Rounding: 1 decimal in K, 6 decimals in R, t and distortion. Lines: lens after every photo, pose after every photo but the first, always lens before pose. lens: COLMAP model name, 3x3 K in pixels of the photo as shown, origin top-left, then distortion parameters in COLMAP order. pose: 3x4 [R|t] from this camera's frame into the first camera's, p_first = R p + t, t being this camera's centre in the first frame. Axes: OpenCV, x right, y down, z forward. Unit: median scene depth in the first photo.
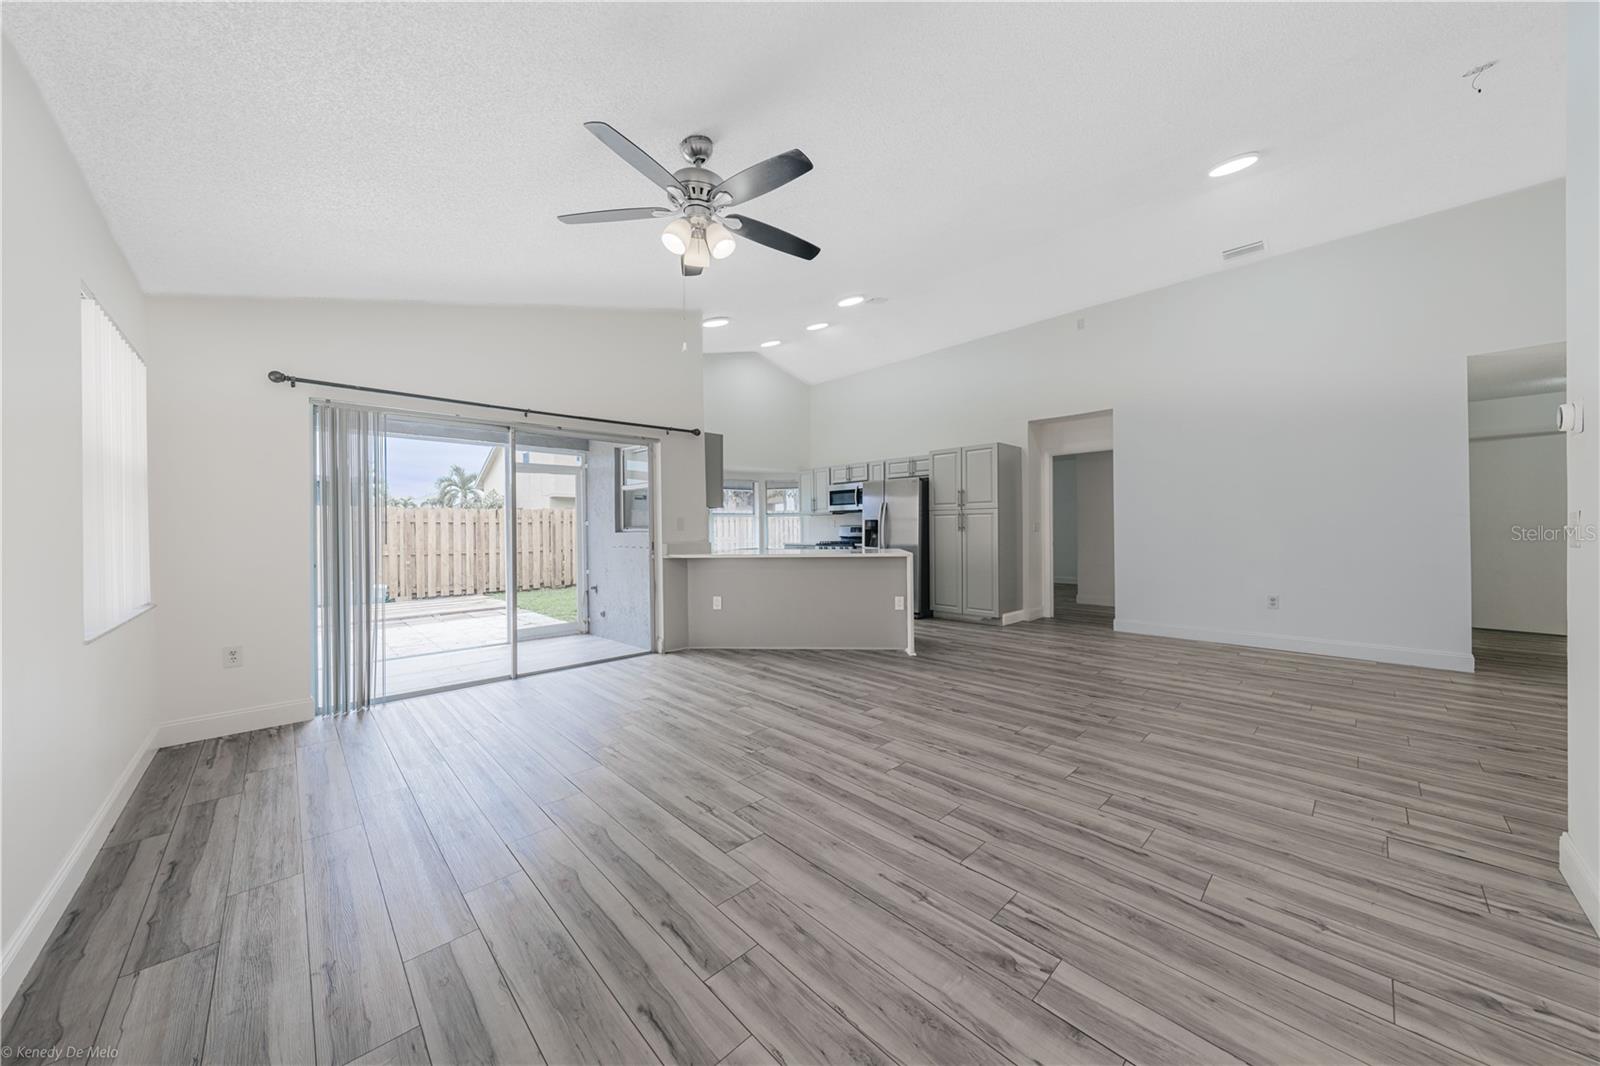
lens RADIAL K [[542.2, 0, 800.6], [0, 542.2, 529.0], [0, 0, 1]] dist [-0.000514, -0.000077]
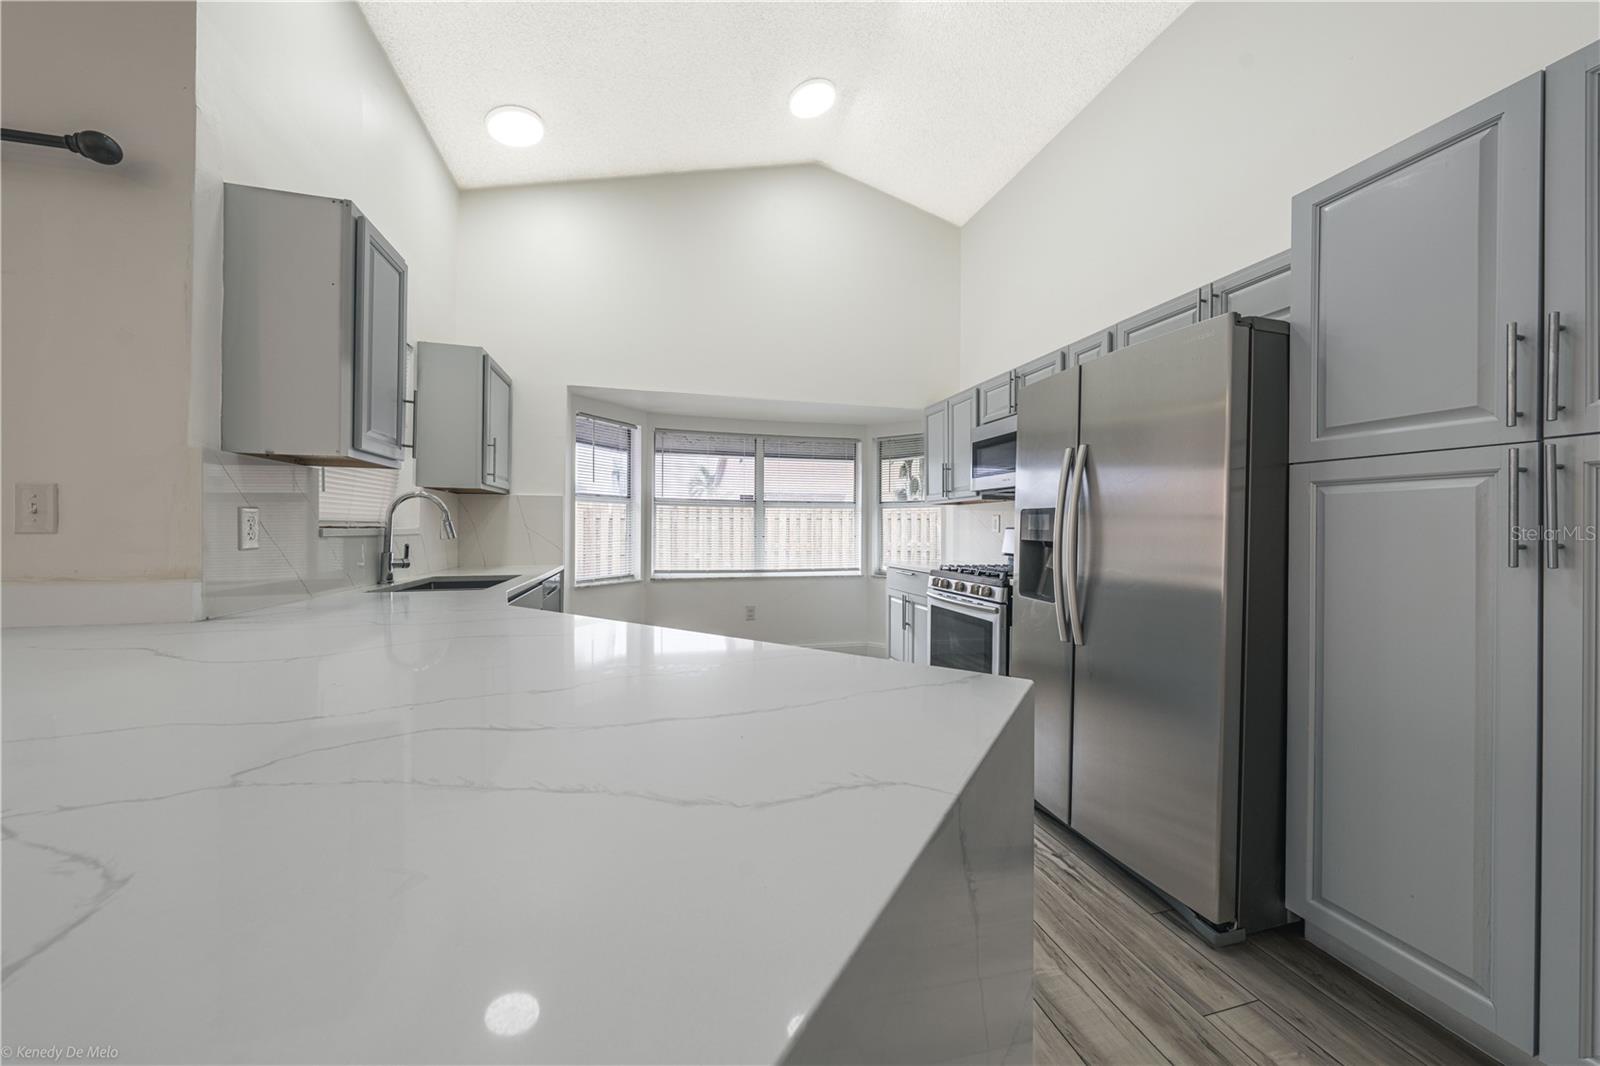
lens RADIAL K [[543.5, 0, 802.2], [0, 543.5, 527.3], [0, 0, 1]] dist [-0.001731, -0.000284]
pose [[0.879573, 0.013722, -0.475567, 0.312746], [-0.016079, 0.999870, -0.000888, -0.008428], [0.475493, 0.008428, 0.879679, 1.325786]]
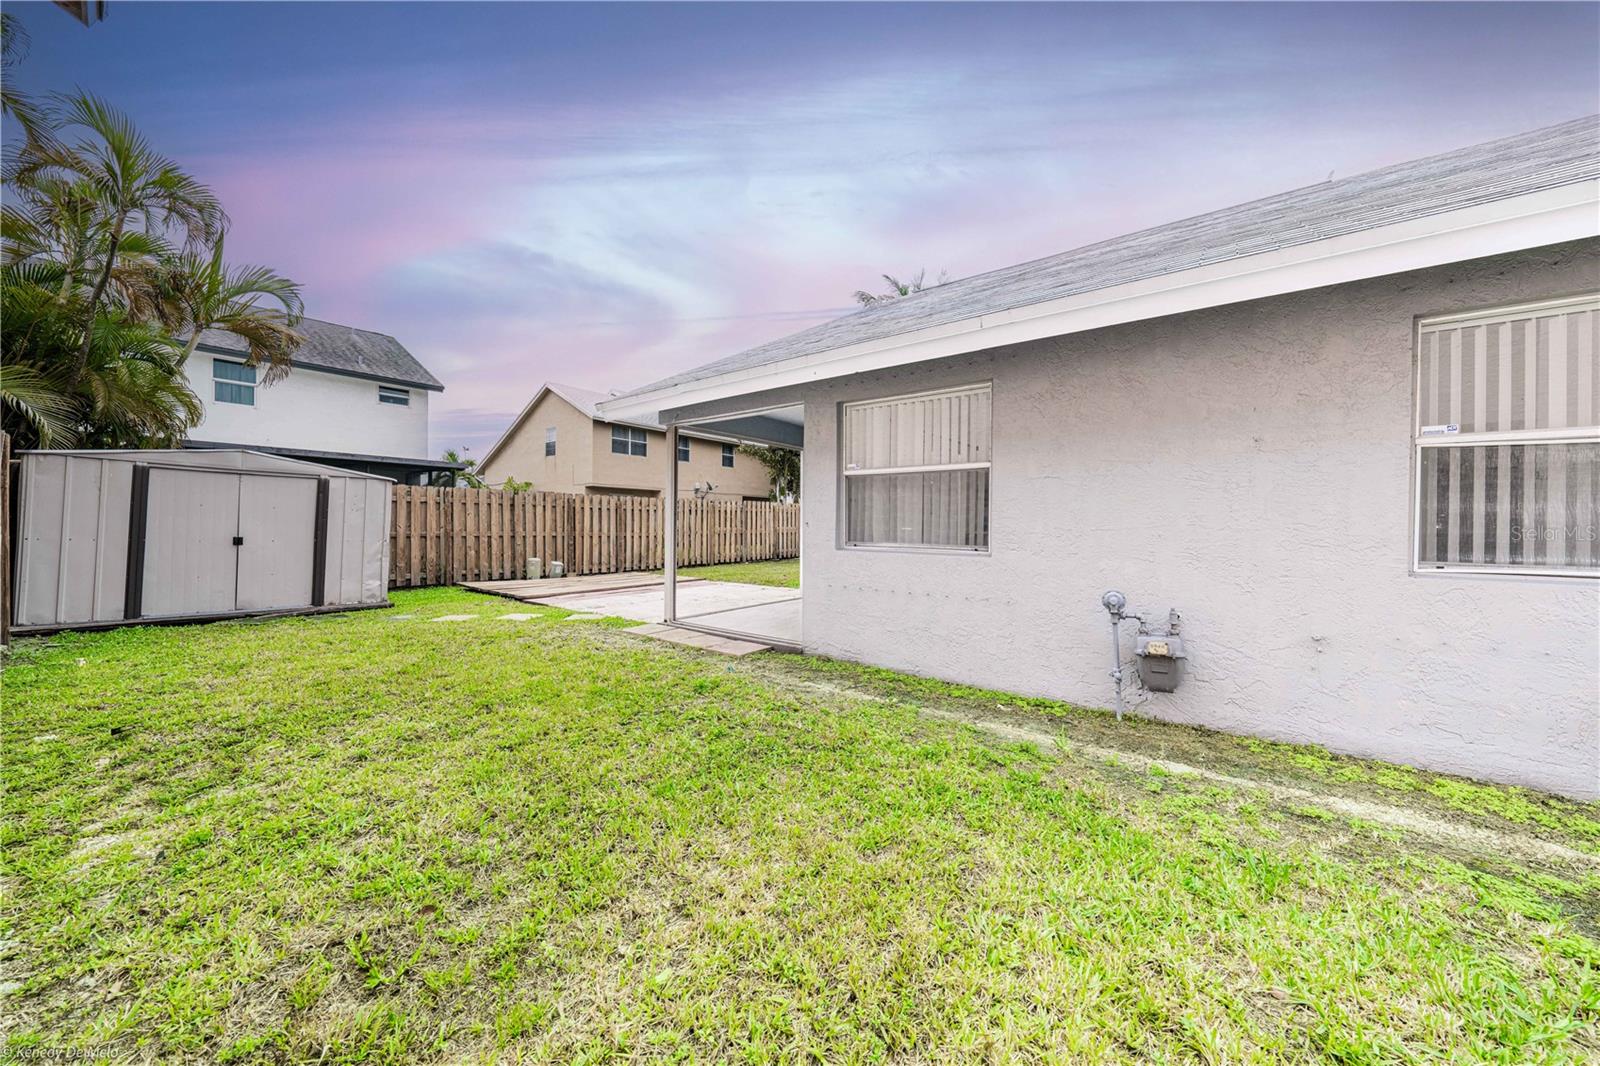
lens RADIAL K [[543.5, 0, 802.2], [0, 543.5, 527.3], [0, 0, 1]] dist [-0.001731, -0.000284]
pose [[0.988263, 0.018606, 0.151623, -1.244557], [-0.018877, 0.999822, 0.000351, 0.060138], [-0.151589, -0.003209, 0.988438, -0.545937]]
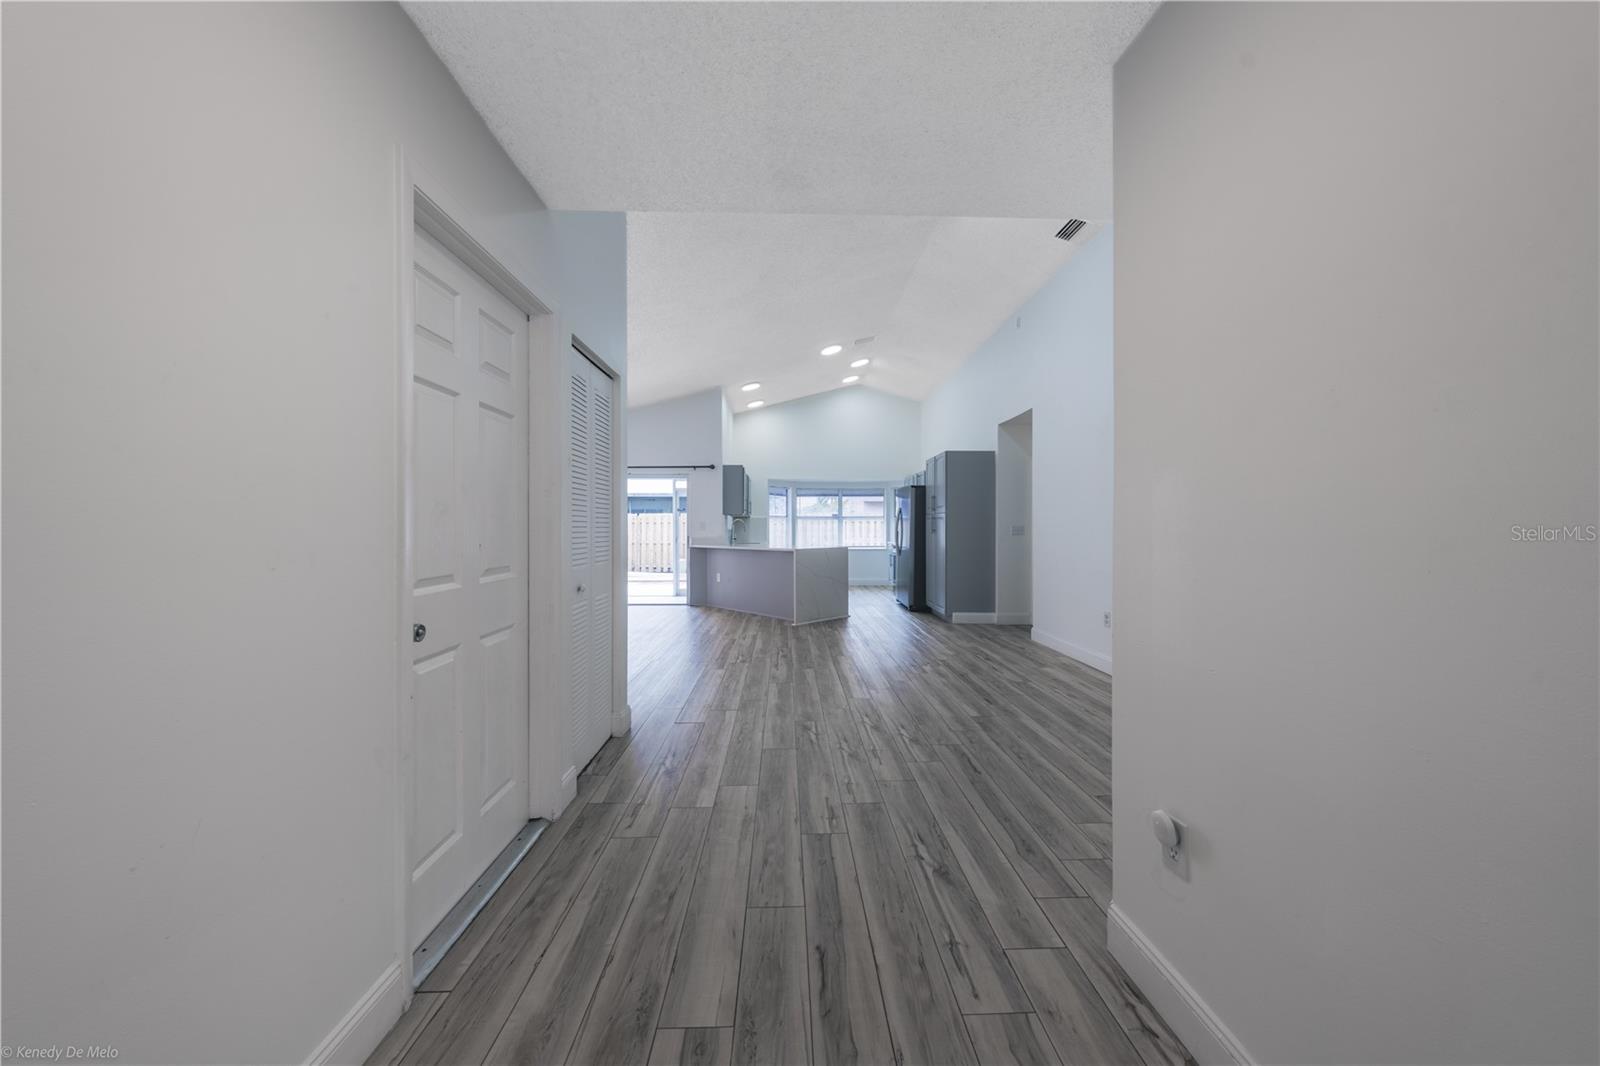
lens RADIAL K [[543.5, 0, 802.2], [0, 543.5, 527.3], [0, 0, 1]] dist [-0.001731, -0.000284]
pose [[0.743609, 0.007694, -0.668570, 1.474812], [-0.008372, 0.999963, 0.002196, -0.015414], [0.668562, 0.003964, 0.743646, 0.023134]]
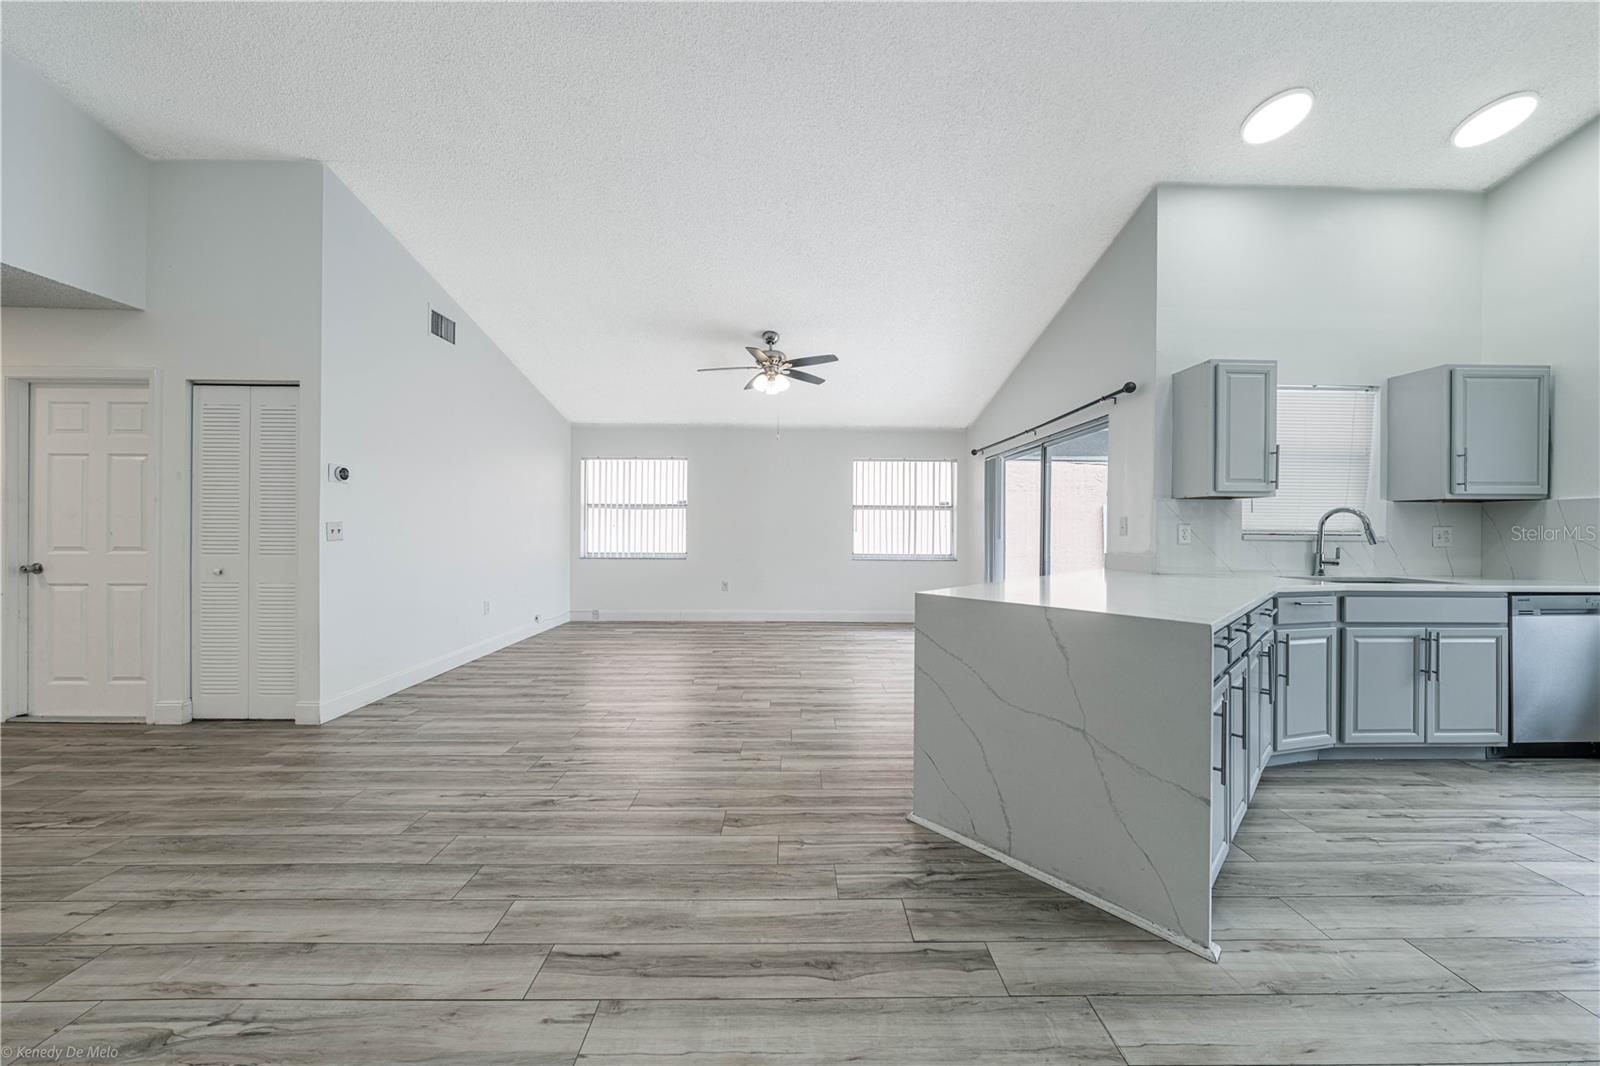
lens RADIAL K [[543.5, 0, 802.2], [0, 543.5, 527.3], [0, 0, 1]] dist [-0.001731, -0.000284]
pose [[-0.679282, 0.003083, -0.733871, 0.800587], [-0.004667, 0.999953, 0.008520, -0.016765], [0.733862, 0.009213, -0.679236, 1.641289]]
